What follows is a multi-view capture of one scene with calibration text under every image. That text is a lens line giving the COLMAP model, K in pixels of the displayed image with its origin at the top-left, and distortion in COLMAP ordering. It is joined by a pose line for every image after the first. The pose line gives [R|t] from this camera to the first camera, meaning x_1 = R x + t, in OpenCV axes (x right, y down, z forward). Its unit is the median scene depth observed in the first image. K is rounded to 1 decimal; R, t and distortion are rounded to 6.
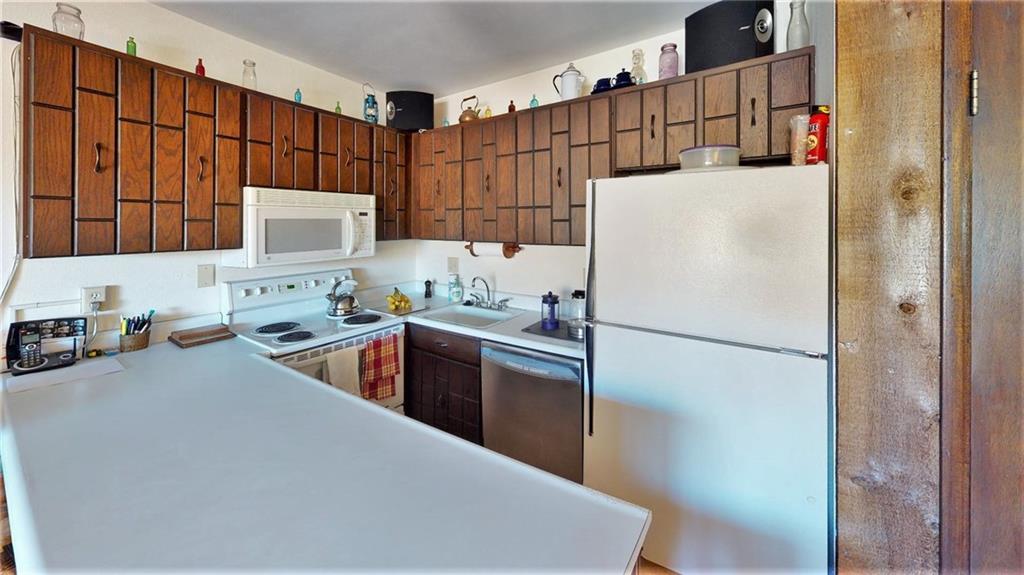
lens RADIAL K [[401.5, 0, 512.0], [0, 401.5, 287.5], [0, 0, 1]] dist [0.000925, -0.000016]
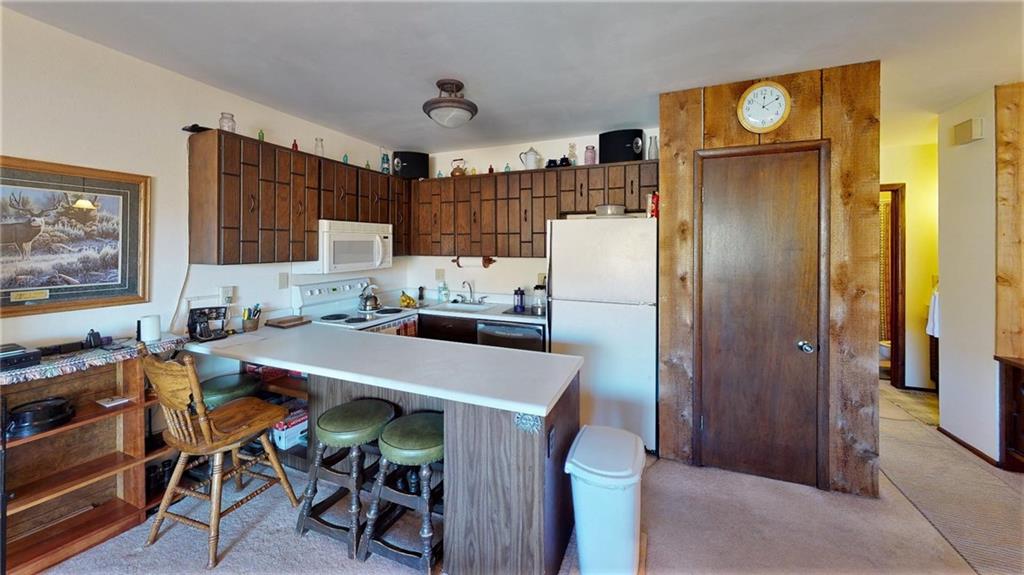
lens RADIAL K [[394.2, 0, 509.7], [0, 394.2, 277.0], [0, 0, 1]] dist [-0.011483, -0.000067]
pose [[0.983687, -0.018530, 0.178932, -0.200063], [0.031951, 0.996863, -0.072417, 0.072815], [-0.177029, 0.076952, 0.981193, -0.450038]]
